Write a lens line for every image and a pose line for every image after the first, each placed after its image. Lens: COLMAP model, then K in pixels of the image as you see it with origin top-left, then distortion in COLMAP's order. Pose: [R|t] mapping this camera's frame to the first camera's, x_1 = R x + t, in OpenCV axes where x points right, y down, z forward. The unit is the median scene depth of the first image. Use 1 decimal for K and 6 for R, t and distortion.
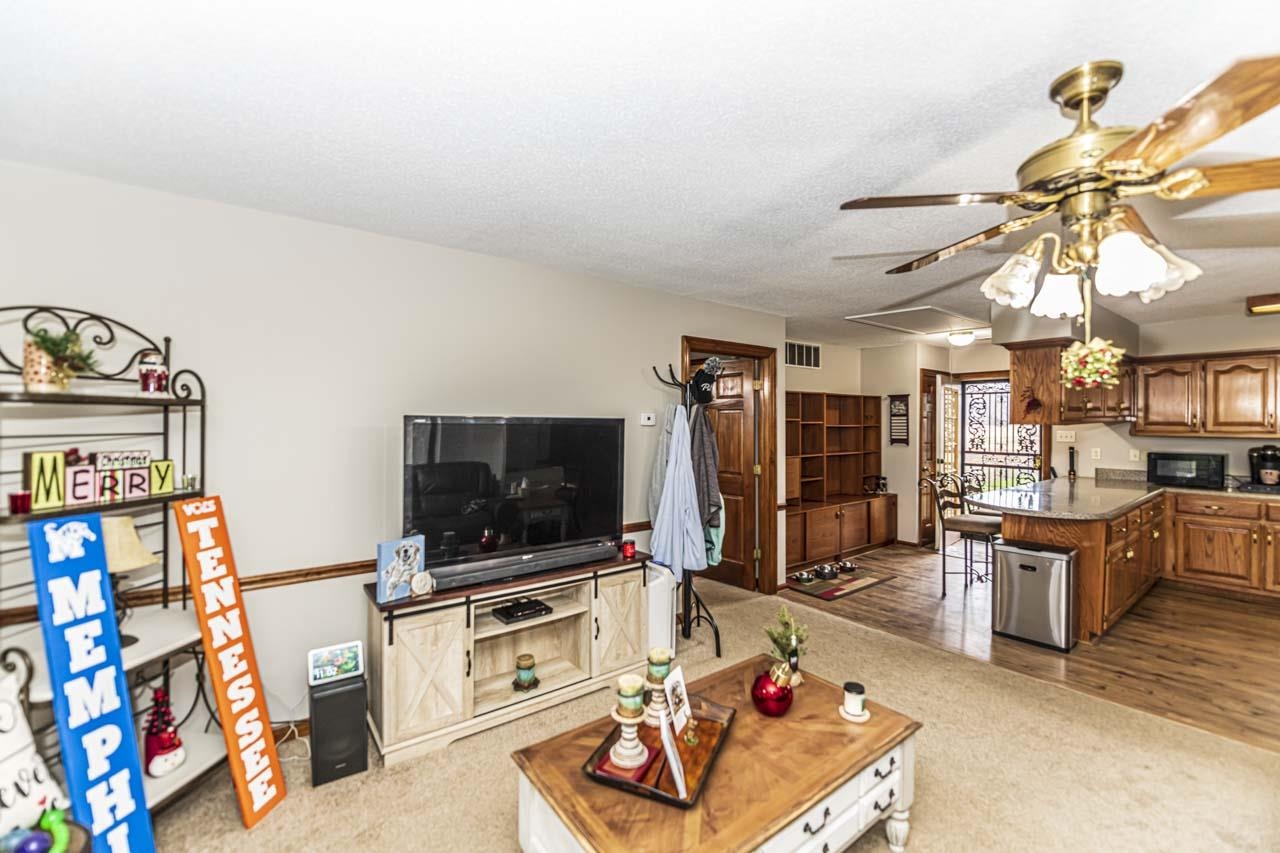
lens RADIAL K [[540.0, 0, 640.3], [0, 540.0, 427.4], [0, 0, 1]] dist [-0.002553, -0.000305]
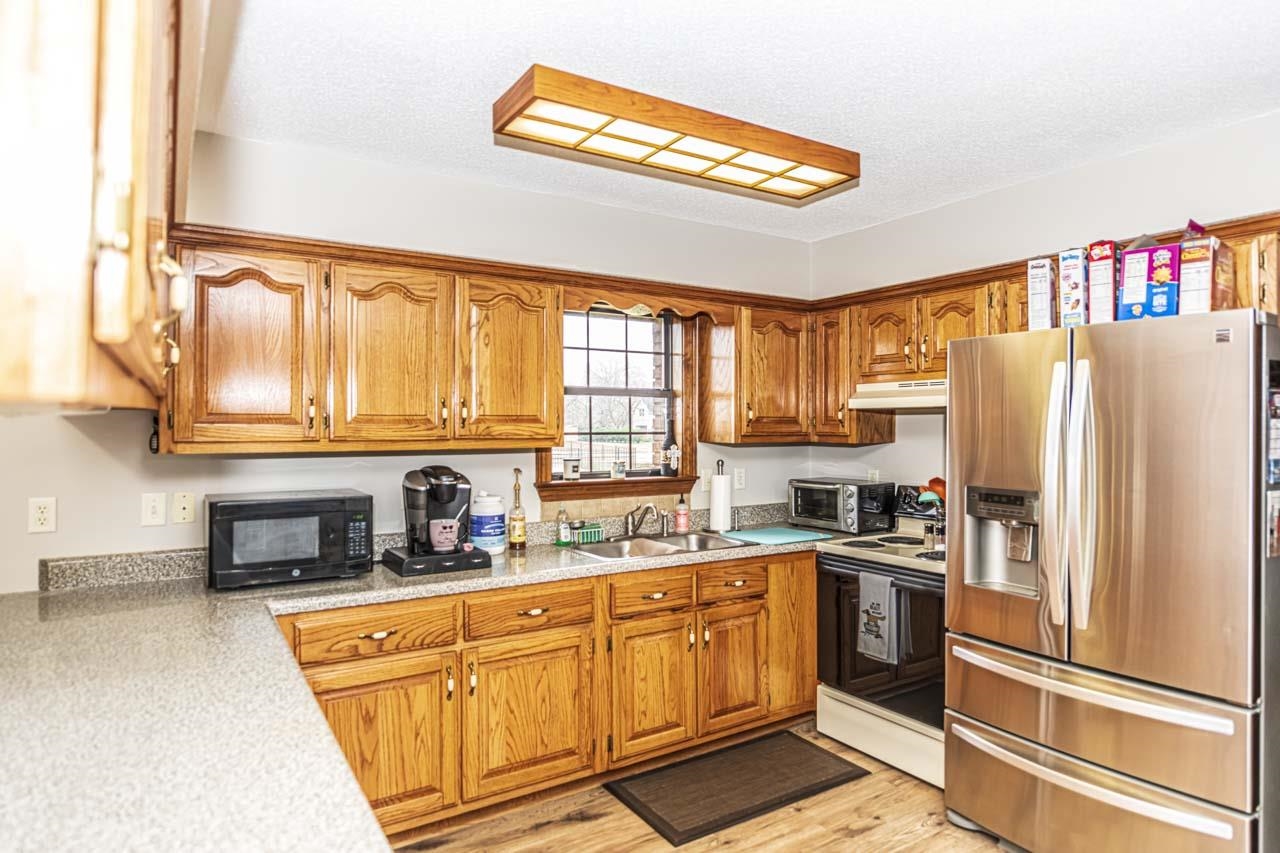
lens RADIAL K [[742.8, 0, 641.2], [0, 742.8, 424.7], [0, 0, 1]] dist [-0.000263, -0.000541]
pose [[0.034946, -0.001193, 0.999388, 0.492262], [-0.000339, 0.999999, 0.001206, -0.003640], [-0.999389, -0.000381, 0.034946, 0.730001]]
